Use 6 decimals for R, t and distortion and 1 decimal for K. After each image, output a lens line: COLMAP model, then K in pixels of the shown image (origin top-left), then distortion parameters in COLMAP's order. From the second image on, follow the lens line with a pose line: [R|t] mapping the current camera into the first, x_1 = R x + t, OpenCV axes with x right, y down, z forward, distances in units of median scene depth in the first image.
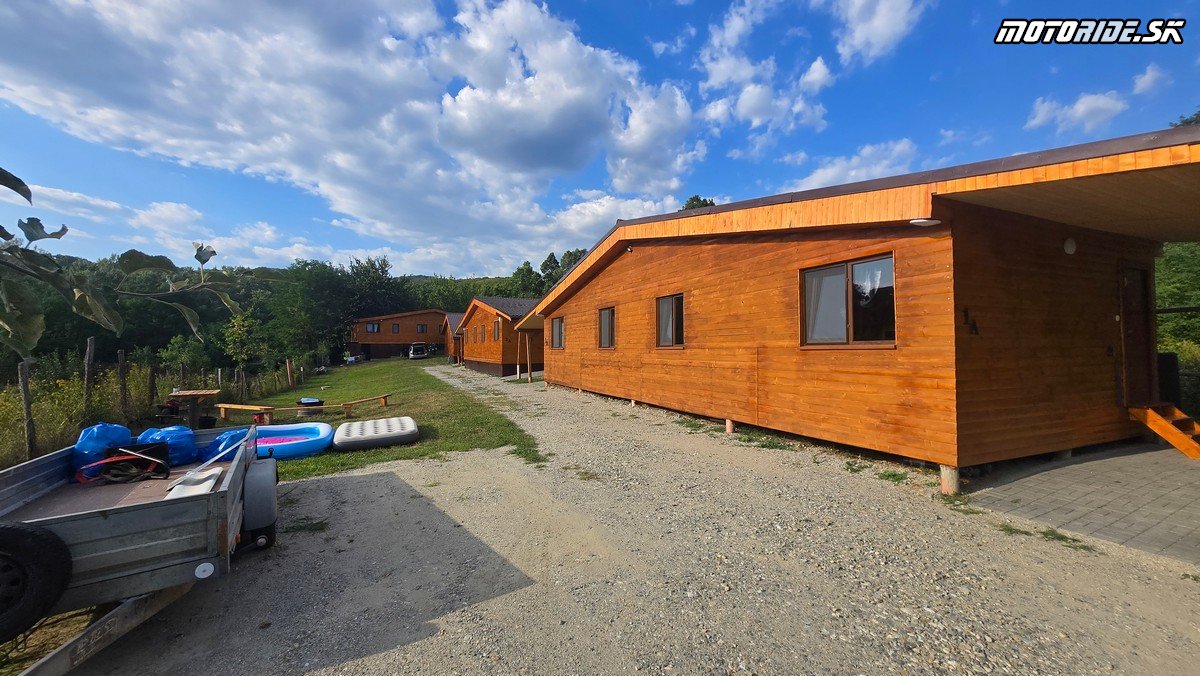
lens RADIAL K [[457.0, 0, 604.8], [0, 457.0, 340.1], [0, 0, 1]] dist [-0.000791, -0.000294]
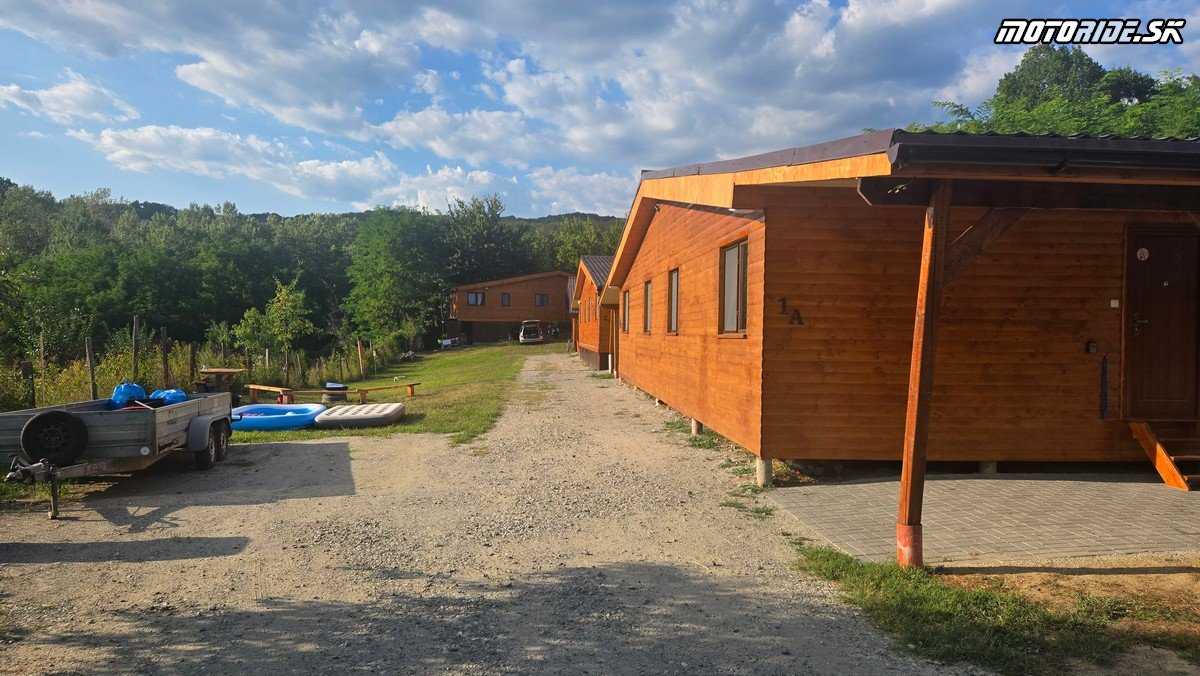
lens RADIAL K [[772.0, 0, 593.5], [0, 772.0, 341.6], [0, 0, 1]] dist [0.067696, -0.055473]
pose [[0.935633, 0.019917, -0.352413, 0.378114], [-0.008612, 0.999398, 0.033618, -0.010627], [0.352870, -0.028419, 0.935241, -0.256478]]
